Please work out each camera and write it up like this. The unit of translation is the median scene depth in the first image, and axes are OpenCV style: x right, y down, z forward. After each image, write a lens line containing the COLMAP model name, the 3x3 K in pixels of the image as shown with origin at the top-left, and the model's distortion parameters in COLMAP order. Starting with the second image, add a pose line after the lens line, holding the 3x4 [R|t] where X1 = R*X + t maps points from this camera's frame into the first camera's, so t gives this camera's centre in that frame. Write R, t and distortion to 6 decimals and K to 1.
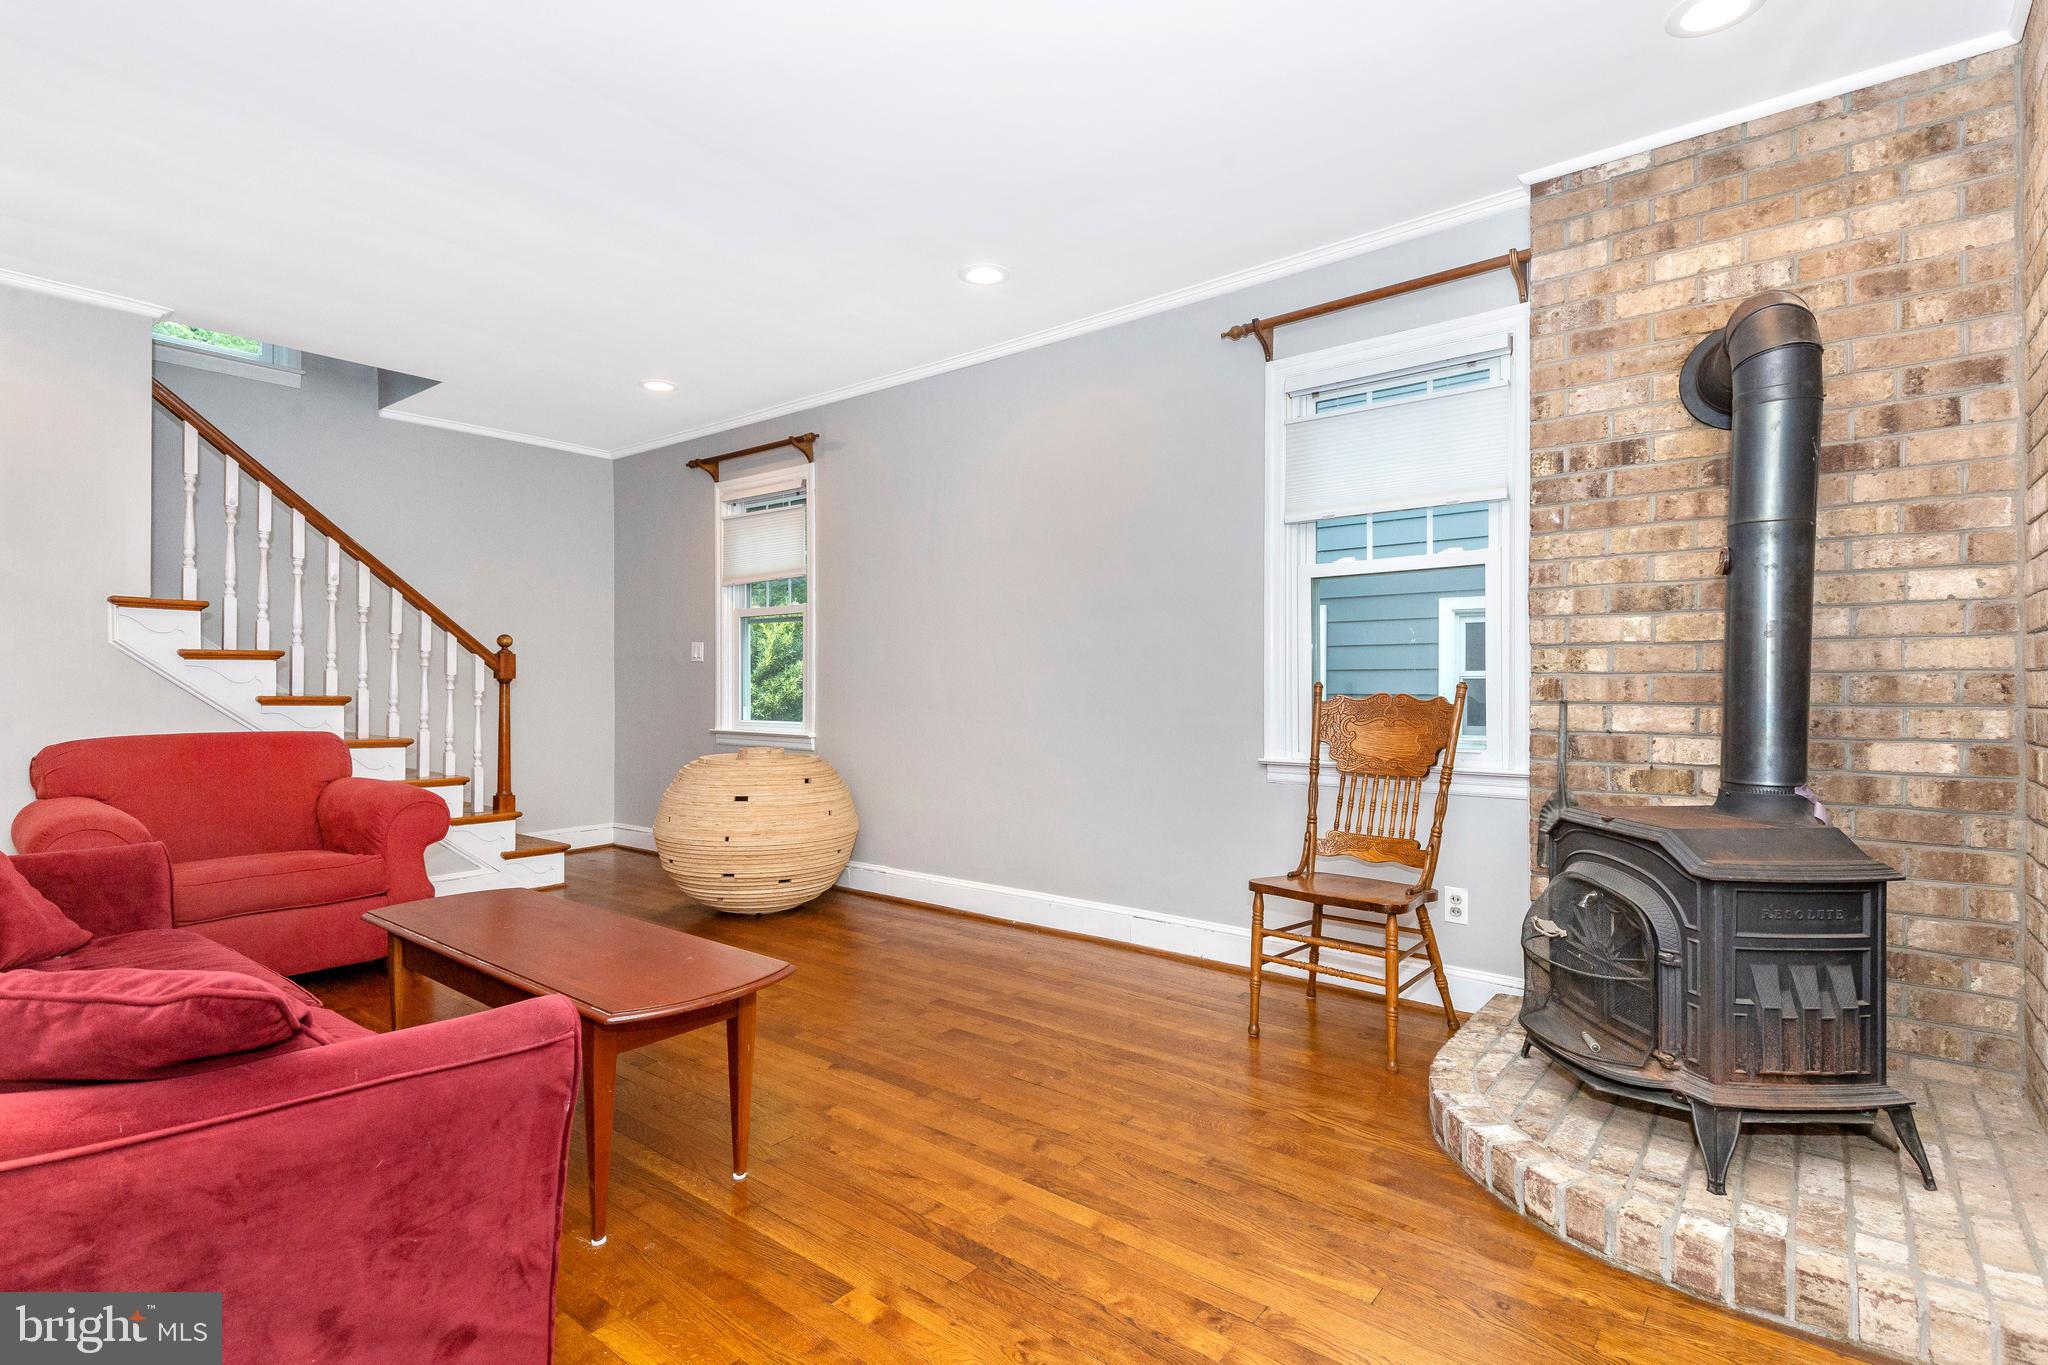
lens RADIAL K [[981.7, 0, 1024.0], [0, 981.7, 682.5], [0, 0, 1]] dist [0.040255, -0.000300]
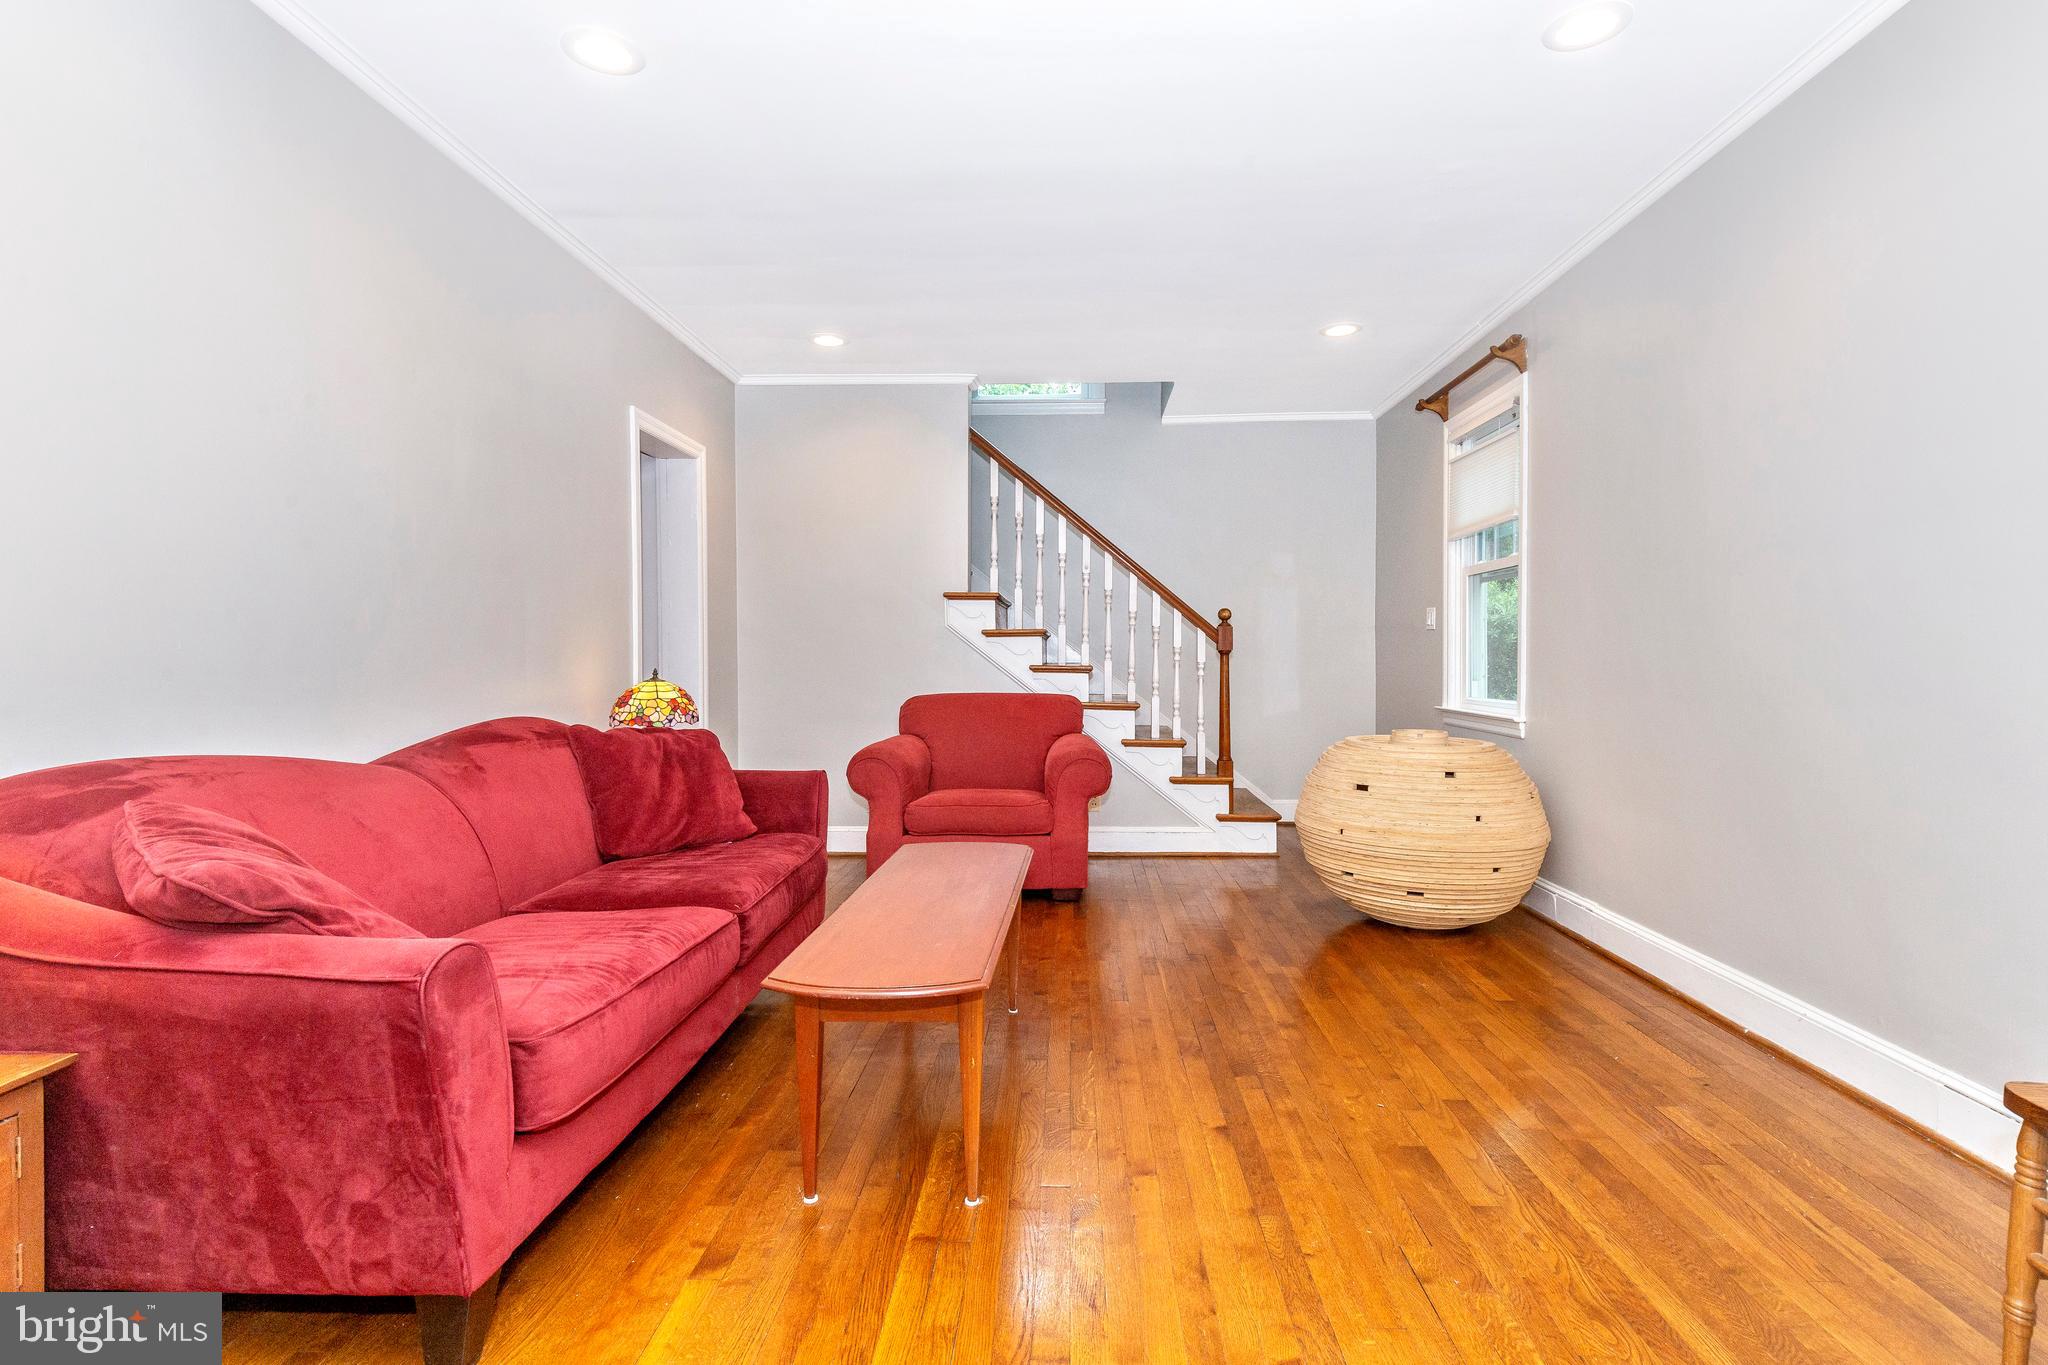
lens RADIAL K [[985.1, 0, 1027.1], [0, 985.1, 665.0], [0, 0, 1]] dist [0.025734, -0.000624]
pose [[0.595462, 0.004815, -0.803369, 0.221542], [0.004627, 0.999945, 0.009422, 0.001470], [0.803370, -0.009328, 0.595407, 0.243411]]
